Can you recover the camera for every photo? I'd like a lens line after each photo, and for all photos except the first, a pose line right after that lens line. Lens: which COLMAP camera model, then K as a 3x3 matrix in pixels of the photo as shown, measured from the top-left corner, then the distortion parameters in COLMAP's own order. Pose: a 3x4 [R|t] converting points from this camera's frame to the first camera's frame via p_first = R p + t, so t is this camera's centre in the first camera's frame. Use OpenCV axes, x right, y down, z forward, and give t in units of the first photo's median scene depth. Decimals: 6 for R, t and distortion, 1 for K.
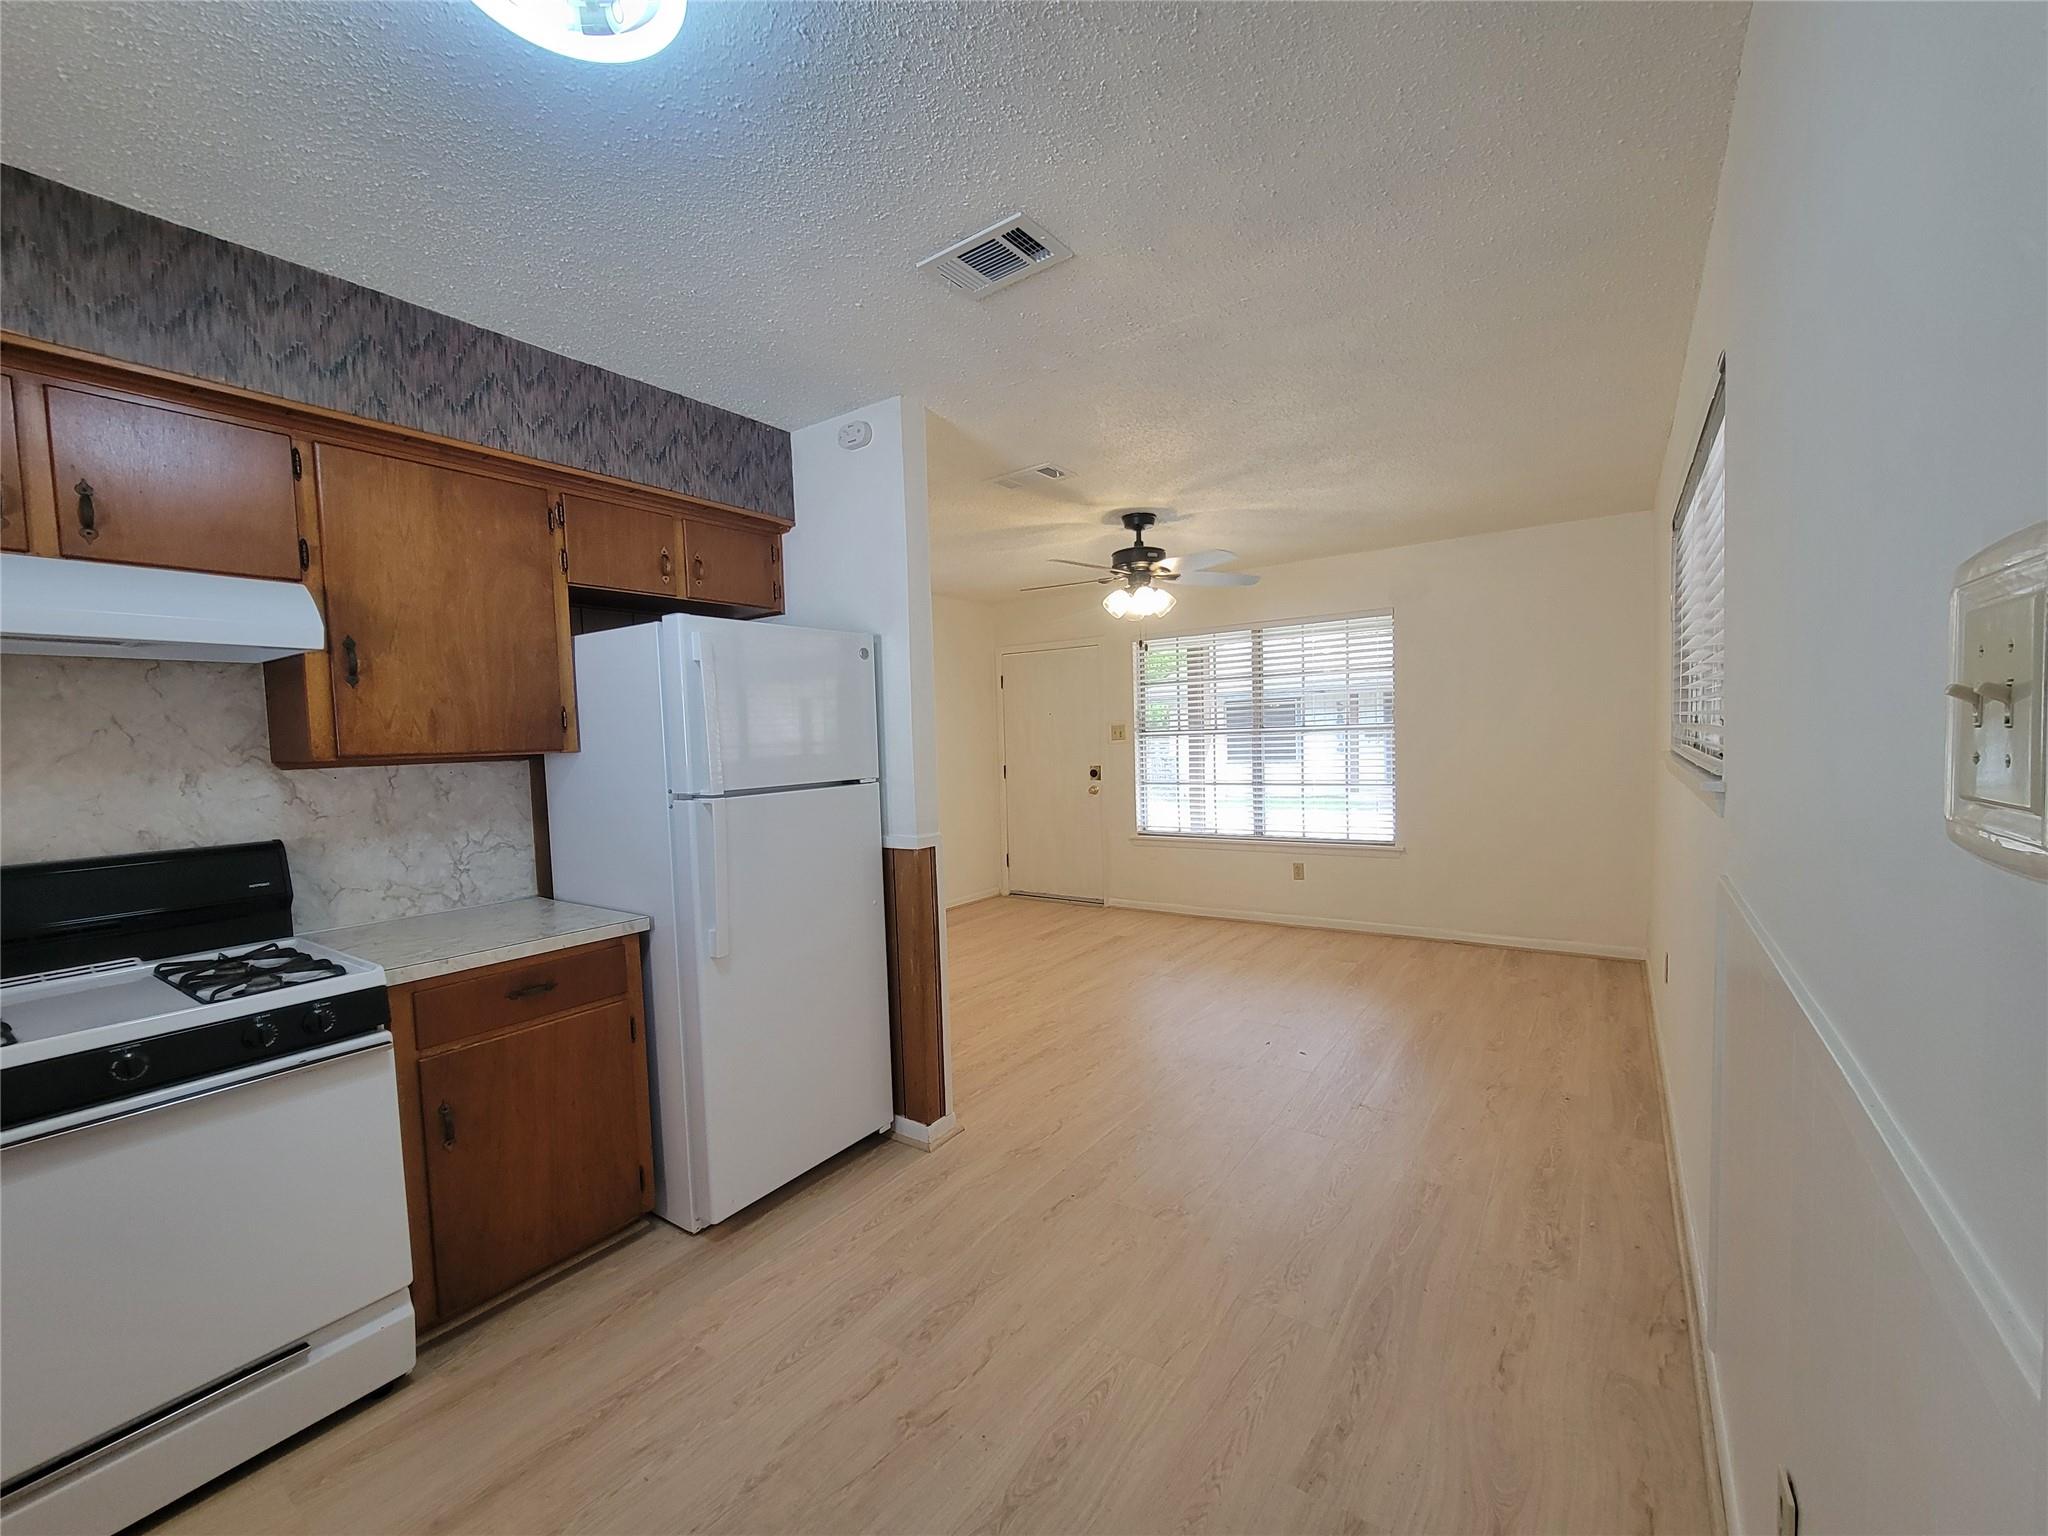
lens RADIAL K [[837.0, 0, 1011.5], [0, 837.0, 784.6], [0, 0, 1]] dist [0.001732, -0.000259]
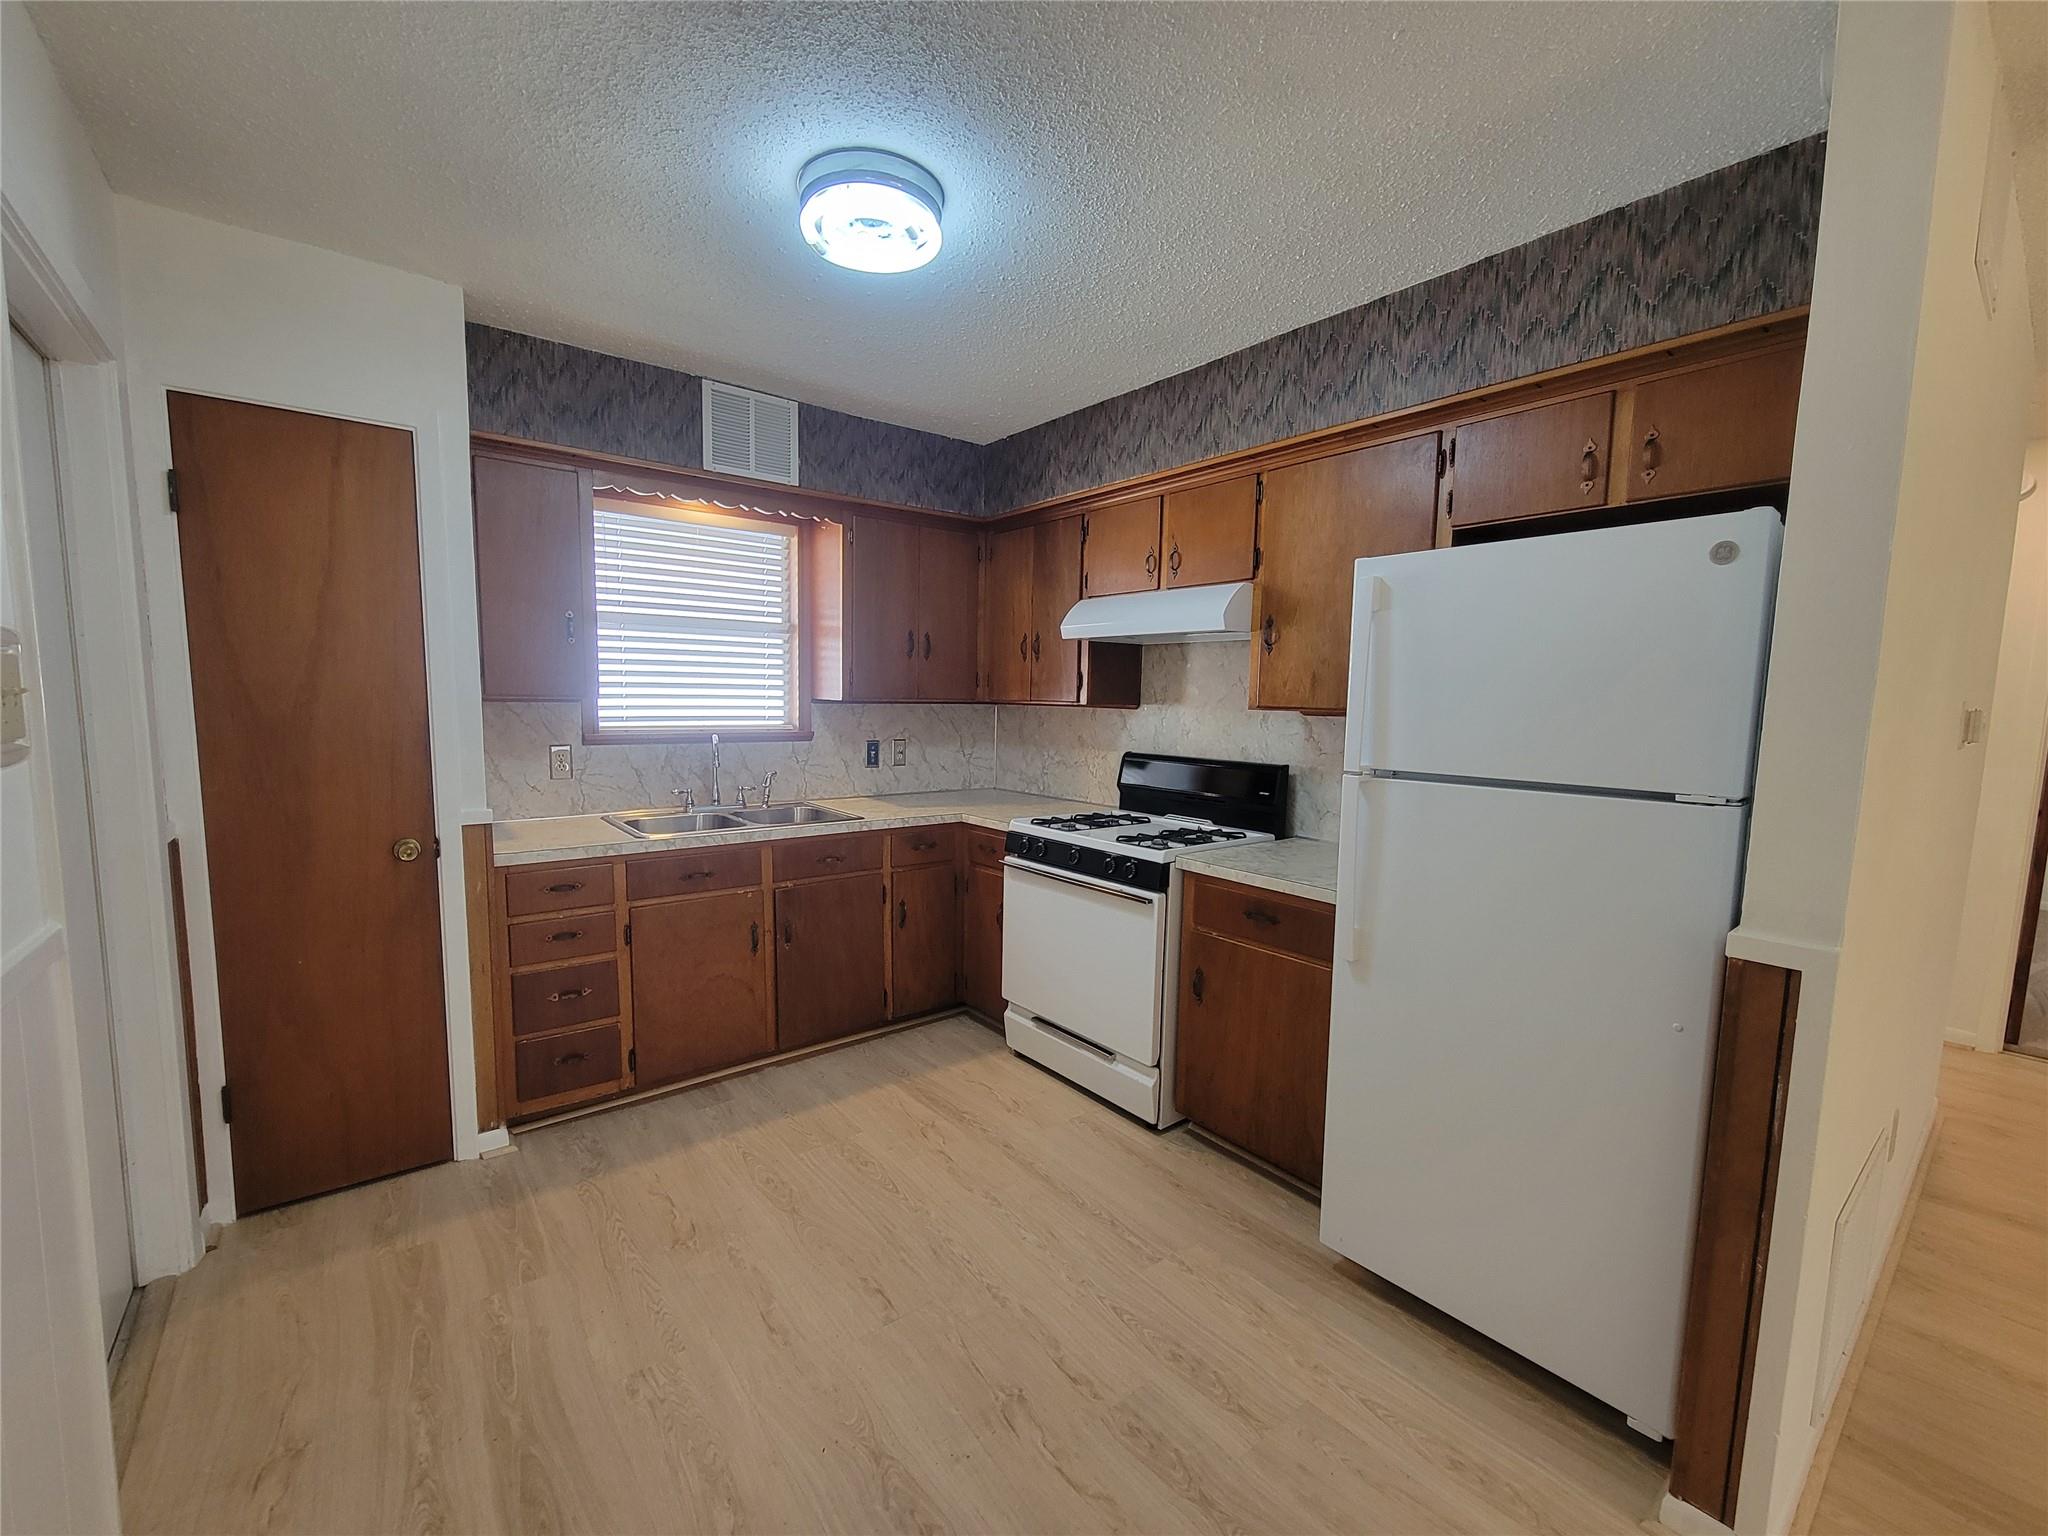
lens RADIAL K [[835.0, 0, 1017.4], [0, 835.0, 785.1], [0, 0, 1]] dist [0.003099, -0.003537]
pose [[-0.276923, 0.131119, -0.951904, 0.427599], [-0.065045, 0.985816, 0.154713, -0.064593], [0.958688, 0.104760, -0.264466, 0.701761]]
